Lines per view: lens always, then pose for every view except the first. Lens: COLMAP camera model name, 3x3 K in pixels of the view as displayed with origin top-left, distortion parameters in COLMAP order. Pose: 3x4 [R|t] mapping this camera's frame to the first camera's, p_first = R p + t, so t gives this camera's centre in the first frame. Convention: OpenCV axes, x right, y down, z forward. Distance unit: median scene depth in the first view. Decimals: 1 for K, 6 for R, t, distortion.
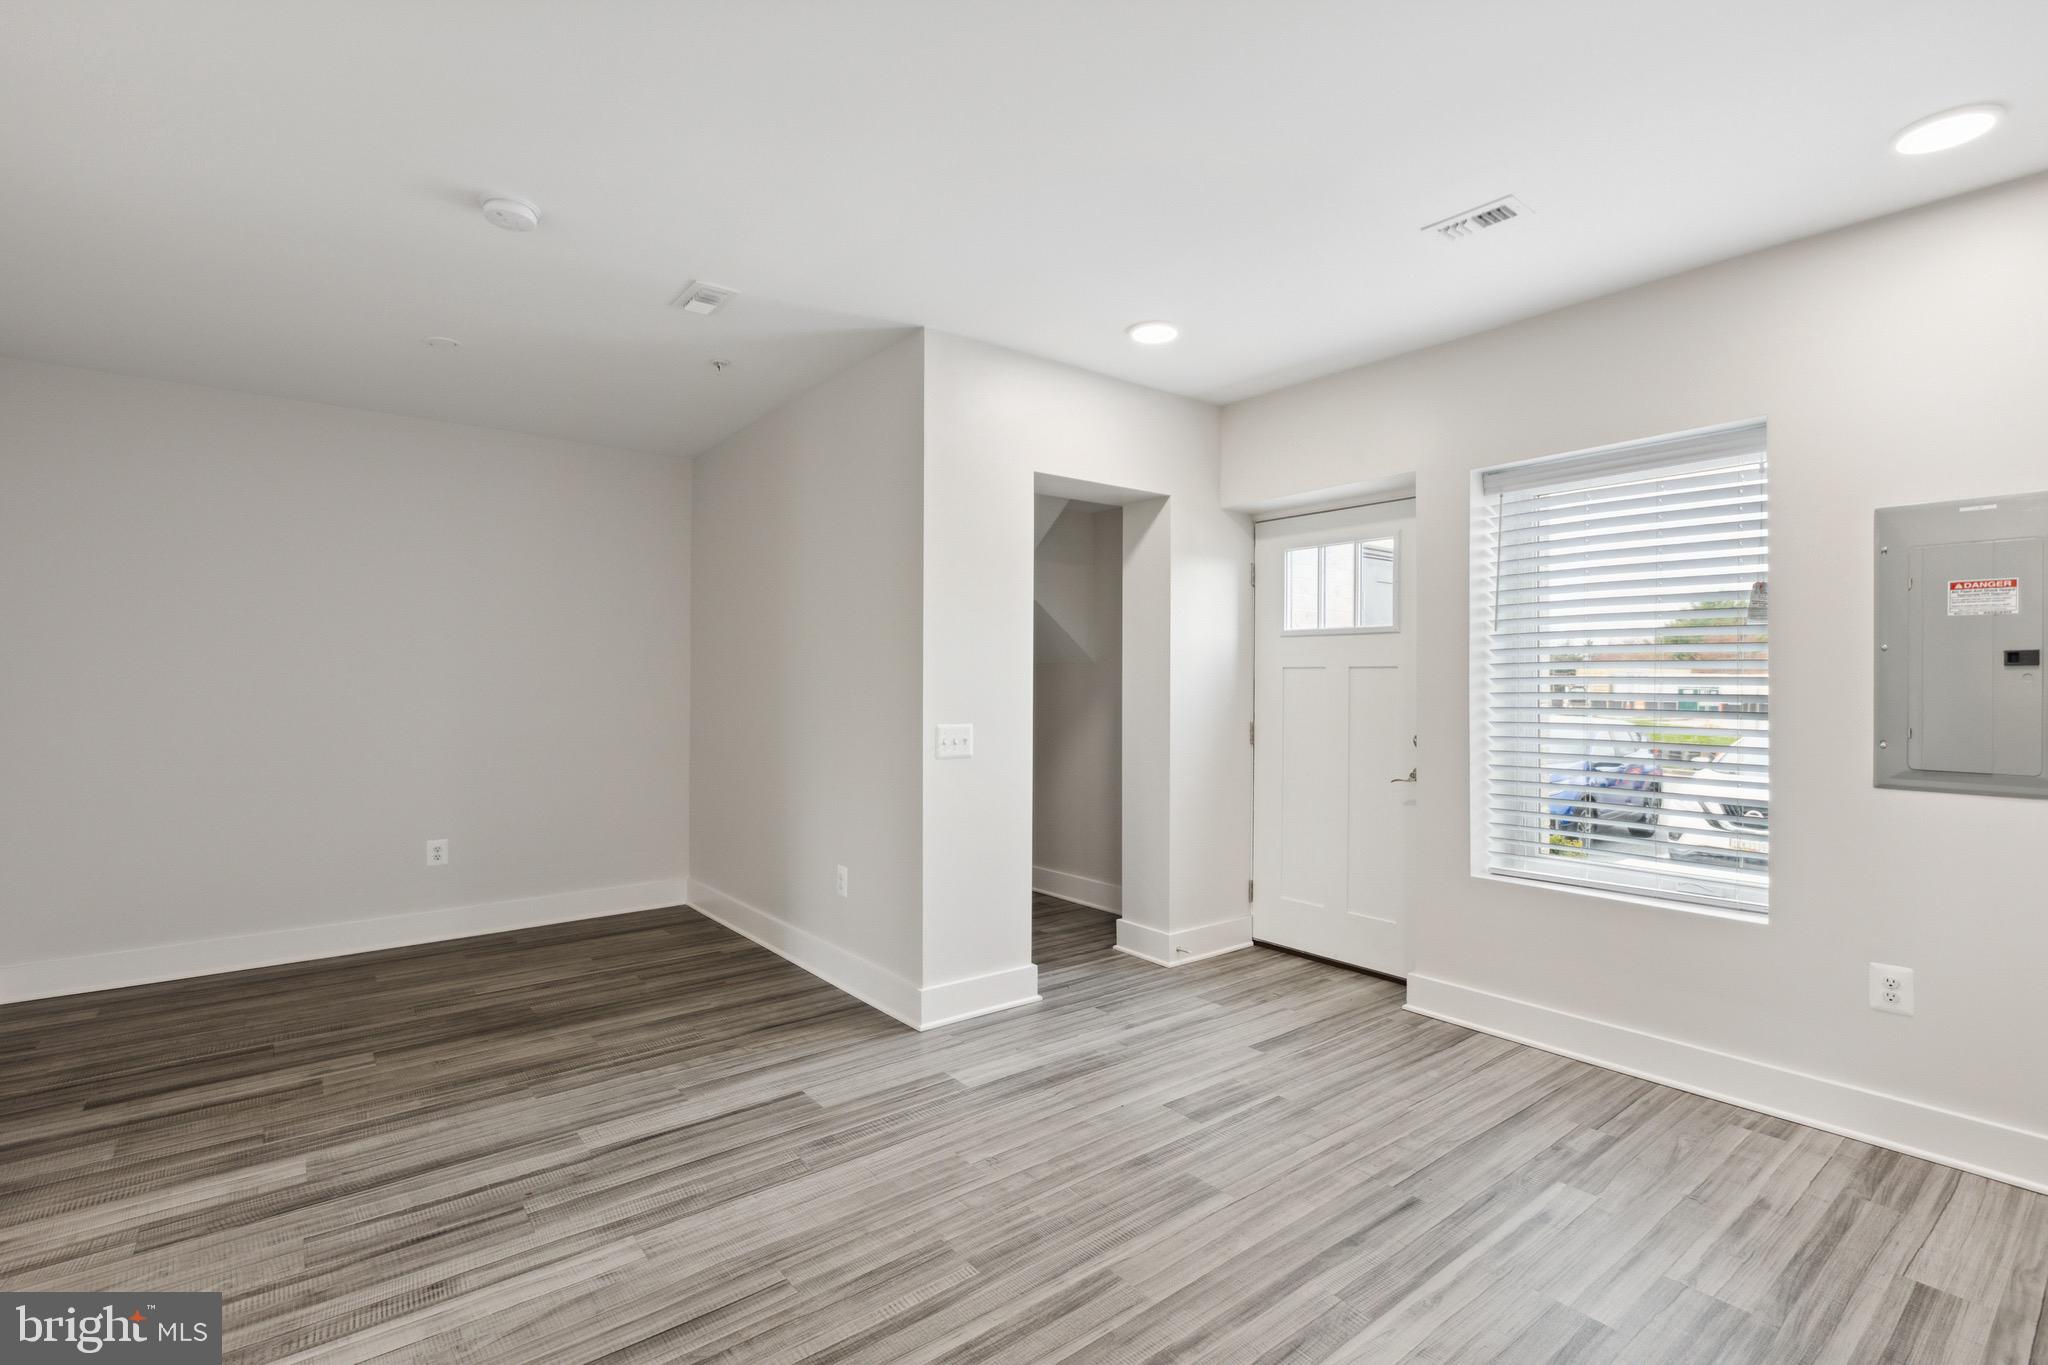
lens RADIAL K [[939.8, 0, 1042.8], [0, 939.8, 673.2], [0, 0, 1]] dist [-0.002286, -0.000474]
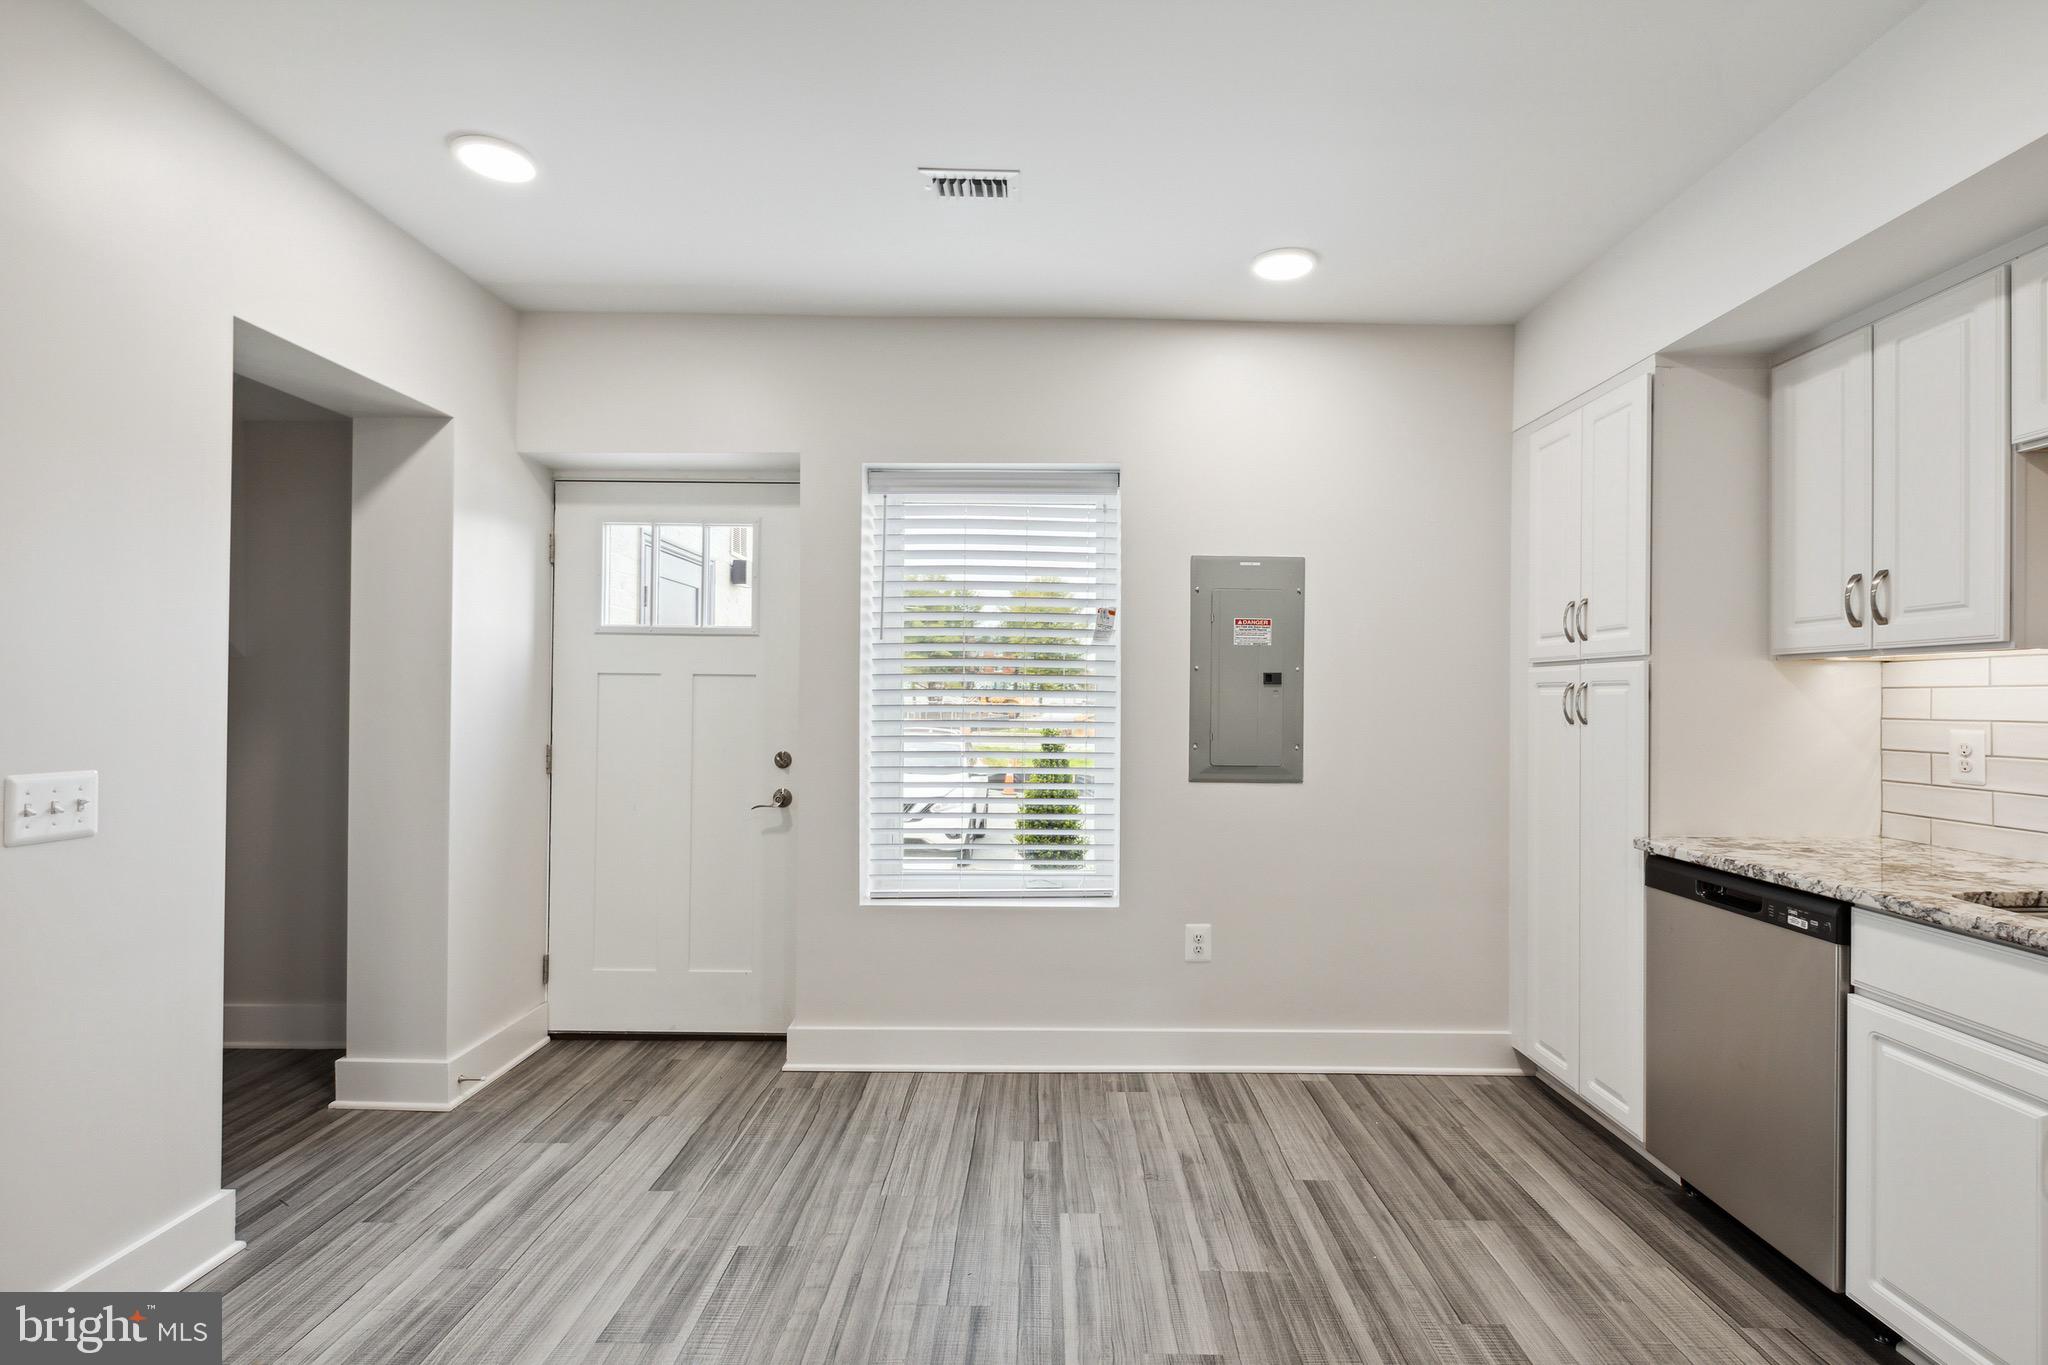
lens RADIAL K [[939.8, 0, 1047.0], [0, 939.8, 691.2], [0, 0, 1]] dist [-0.002286, -0.000474]
pose [[0.626844, 0.007095, 0.779112, -0.161328], [-0.014257, 0.999896, 0.002365, 0.001892], [-0.779014, -0.012590, 0.626880, 0.308053]]
